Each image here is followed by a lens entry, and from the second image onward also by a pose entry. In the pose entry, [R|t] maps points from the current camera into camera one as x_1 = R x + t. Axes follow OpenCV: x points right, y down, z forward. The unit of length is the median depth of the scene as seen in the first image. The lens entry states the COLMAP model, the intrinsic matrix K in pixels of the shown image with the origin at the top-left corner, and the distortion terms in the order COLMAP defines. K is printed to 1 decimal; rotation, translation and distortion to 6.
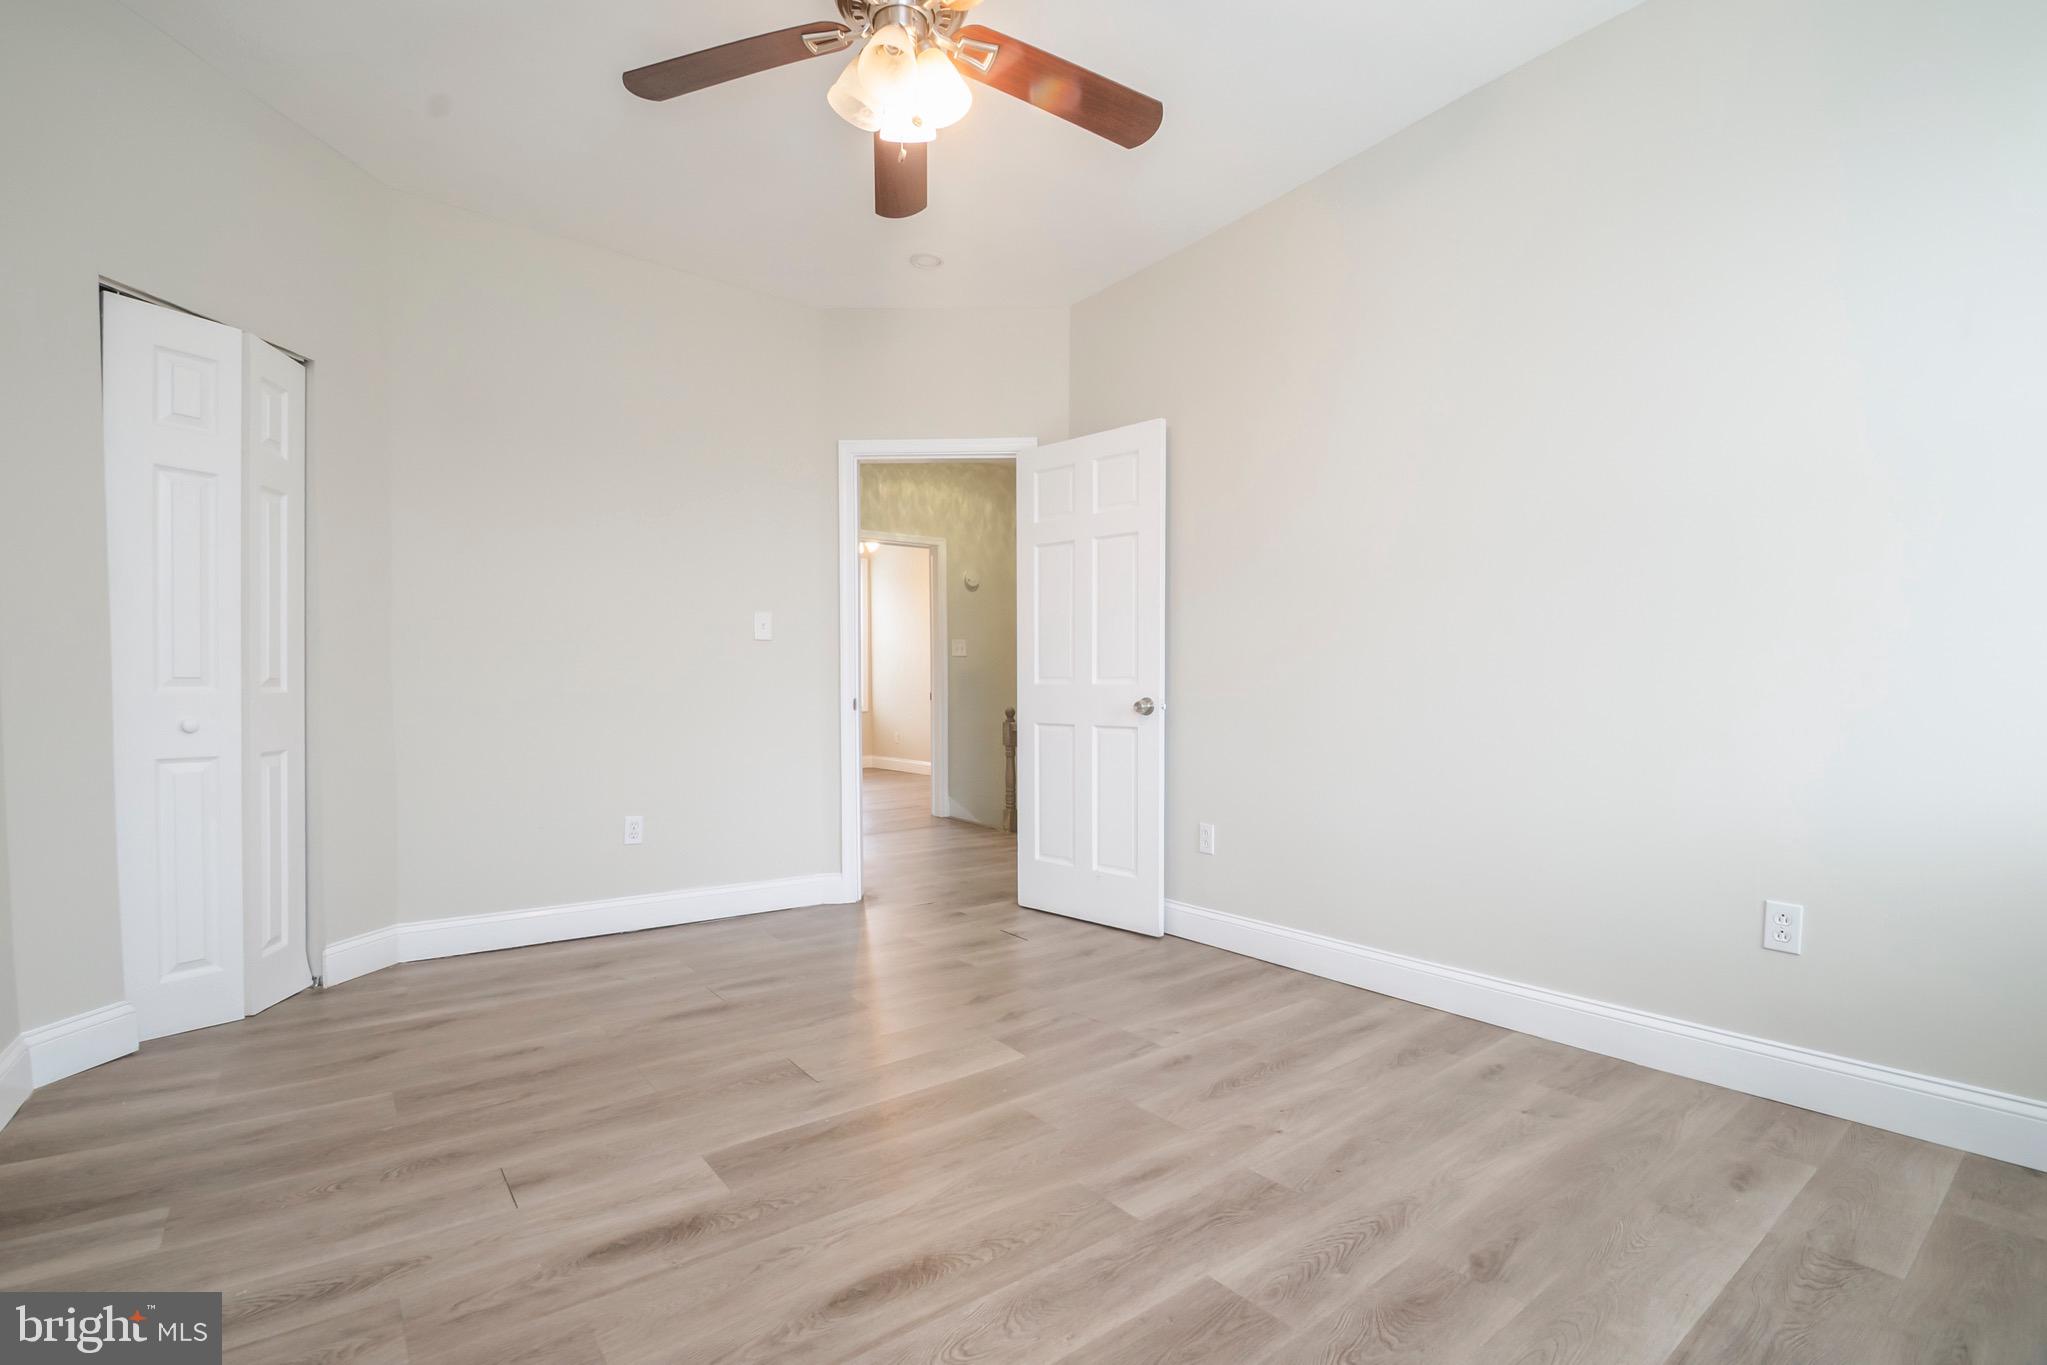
lens RADIAL K [[899.8, 0, 996.0], [0, 899.8, 642.6], [0, 0, 1]] dist [0.013704, -0.016152]
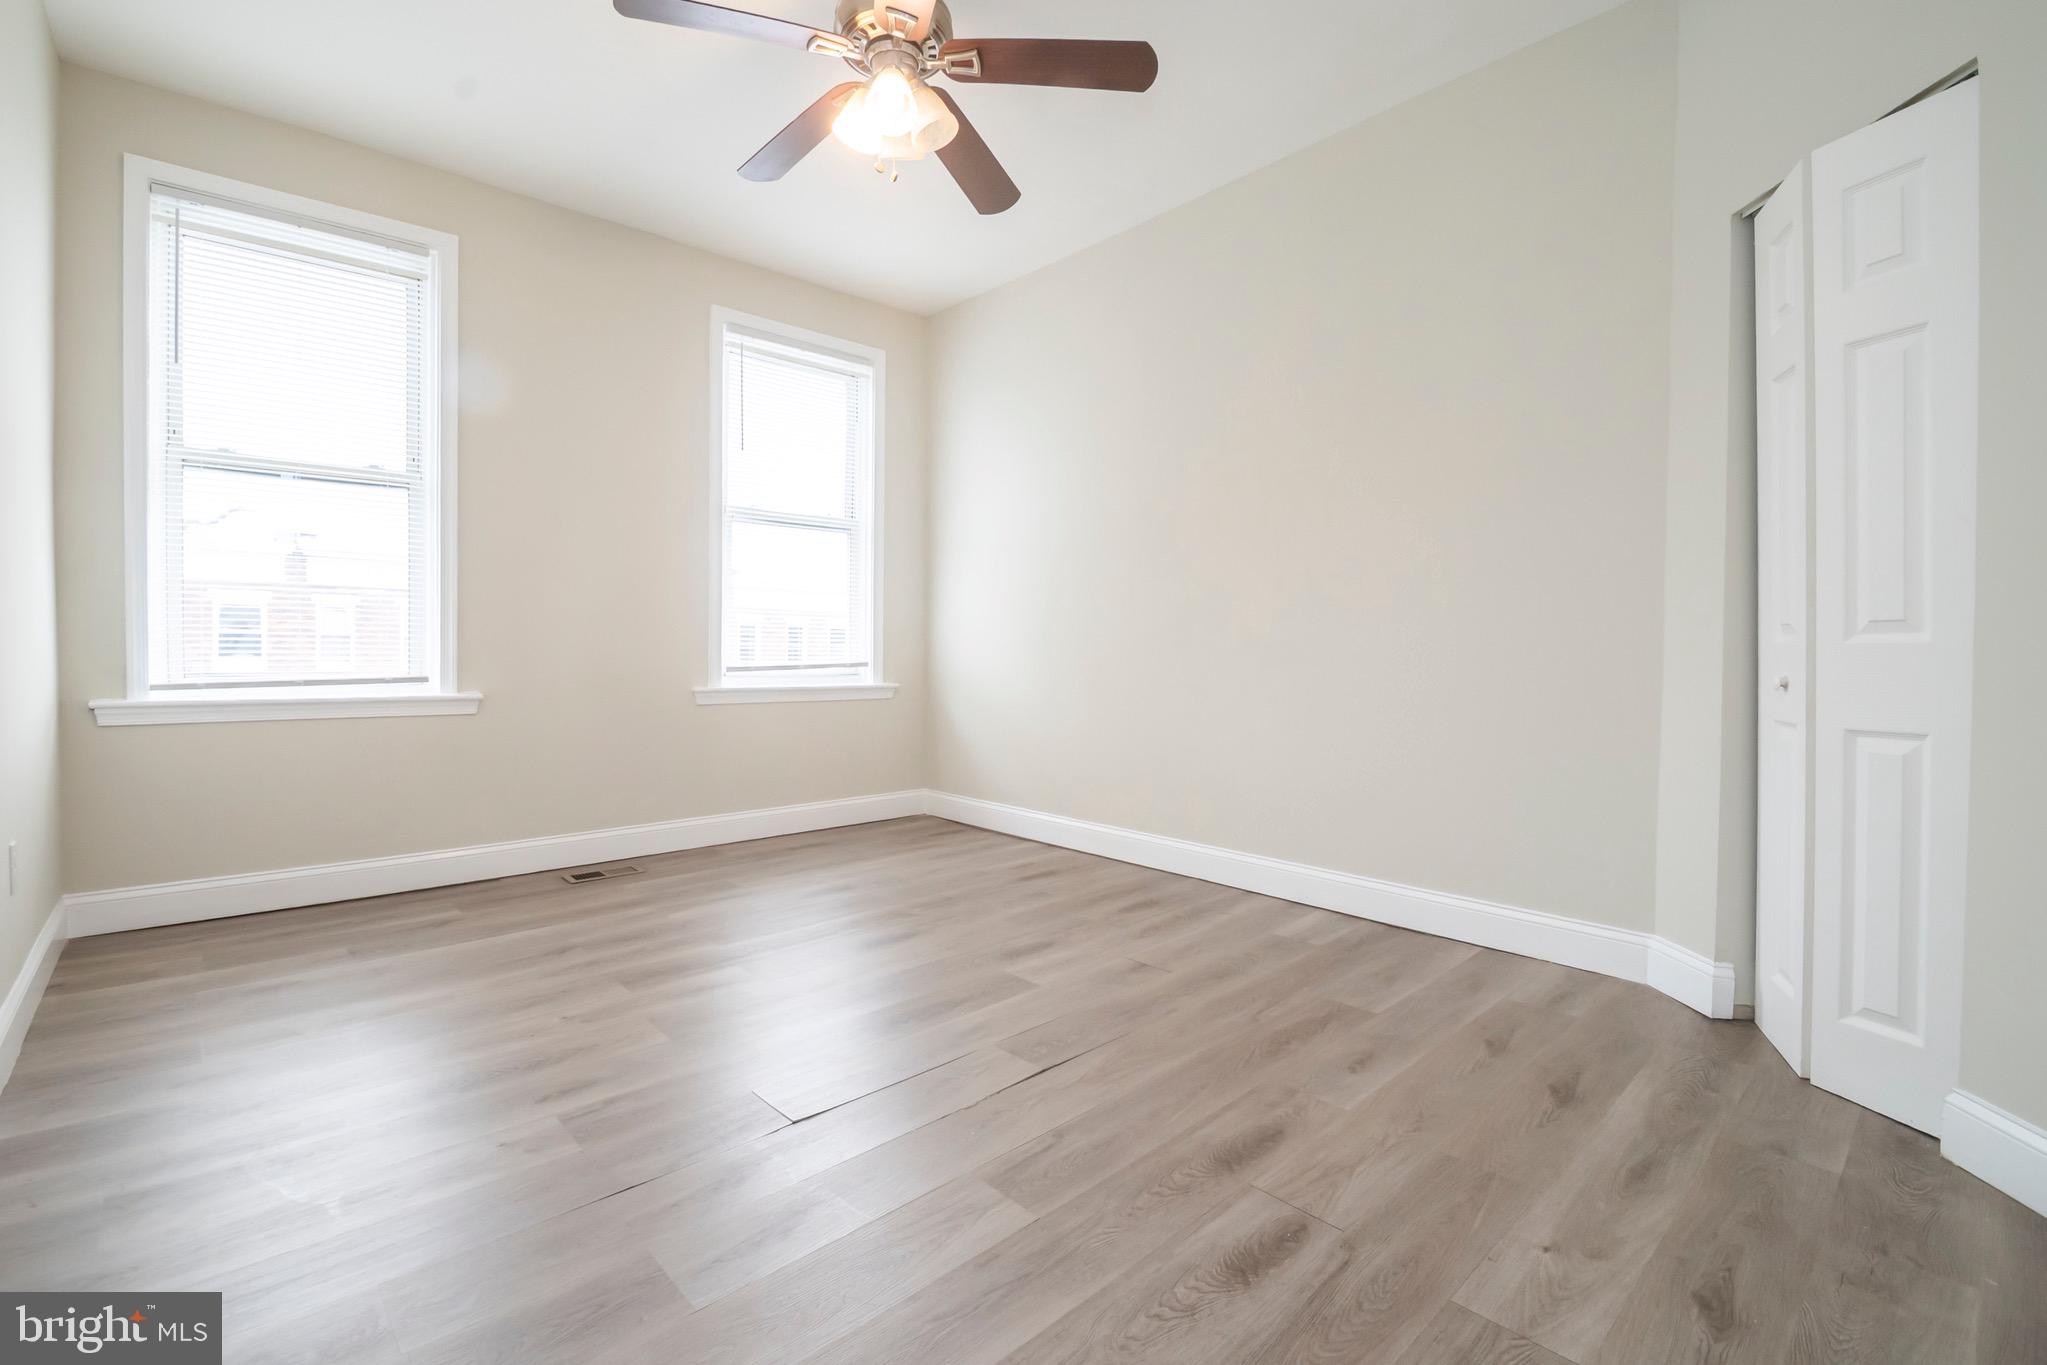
lens RADIAL K [[904.1, 0, 1002.6], [0, 904.1, 655.4], [0, 0, 1]] dist [0.016697, -0.016618]
pose [[-0.995870, -0.005396, -0.090628, -0.136860], [-0.000343, 0.998448, -0.055683, 0.145908], [0.090788, -0.055422, -0.994327, 2.242941]]
